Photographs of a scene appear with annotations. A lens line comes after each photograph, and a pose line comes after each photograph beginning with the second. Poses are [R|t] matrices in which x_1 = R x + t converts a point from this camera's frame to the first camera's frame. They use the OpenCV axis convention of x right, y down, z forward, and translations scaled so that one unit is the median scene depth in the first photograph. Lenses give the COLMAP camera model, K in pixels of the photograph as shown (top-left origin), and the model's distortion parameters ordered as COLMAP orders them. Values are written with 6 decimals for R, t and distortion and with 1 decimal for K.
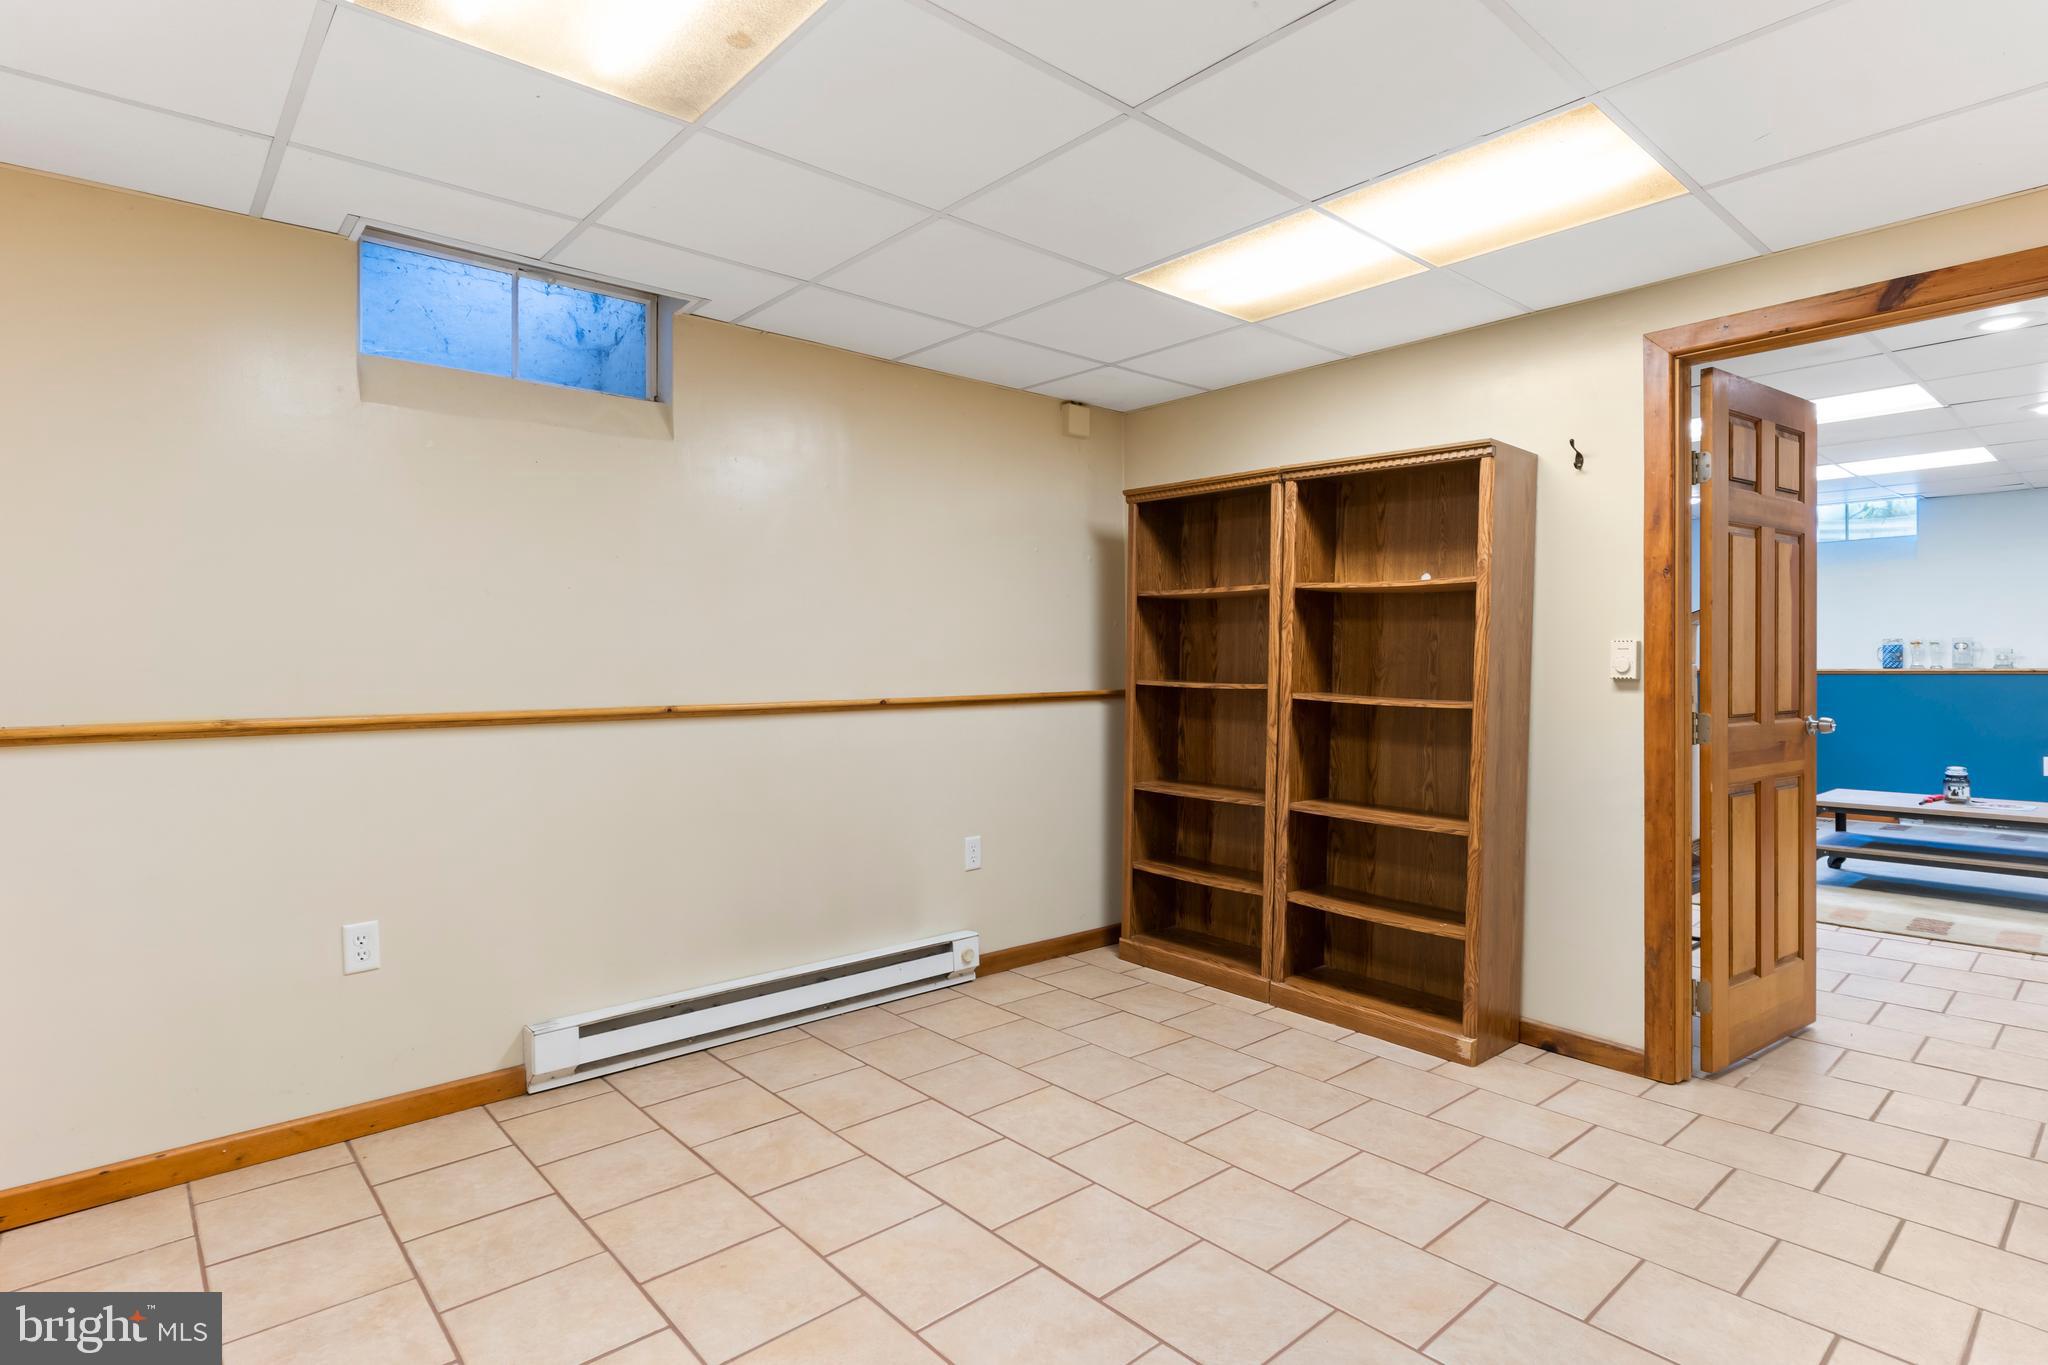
lens RADIAL K [[1058.6, 0, 1008.7], [0, 1058.6, 676.9], [0, 0, 1]] dist [-0.003016, -0.000890]
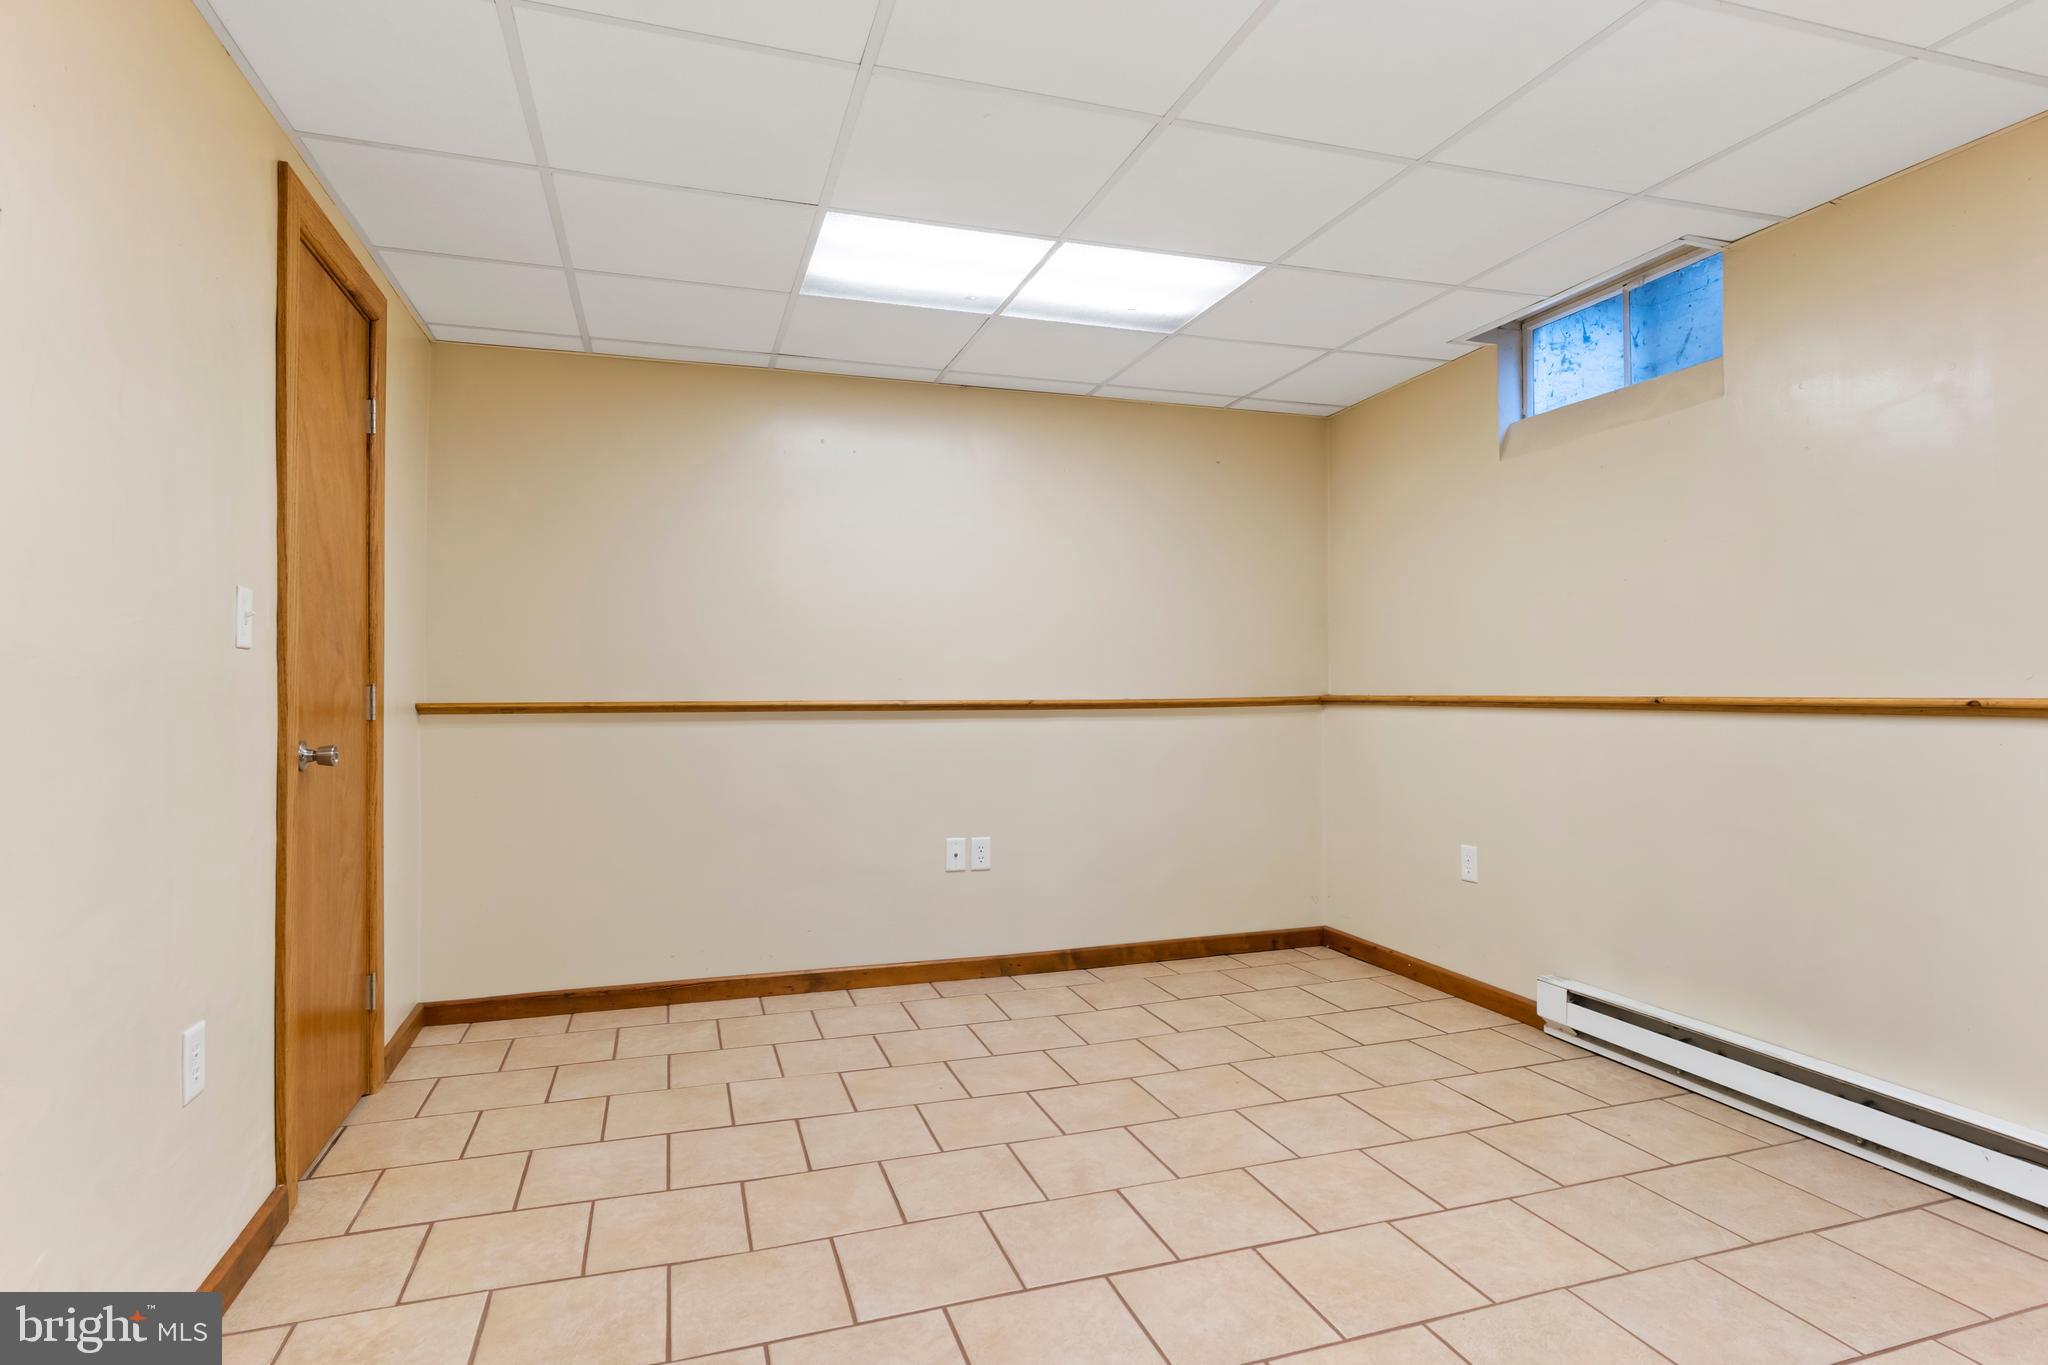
lens RADIAL K [[1058.6, 0, 1010.7], [0, 1058.6, 681.5], [0, 0, 1]] dist [-0.003016, -0.000890]
pose [[-0.399553, 0.000660, -0.916710, 0.841104], [-0.008408, 0.999955, 0.004384, 0.016430], [0.916671, 0.009459, -0.399530, 0.946492]]
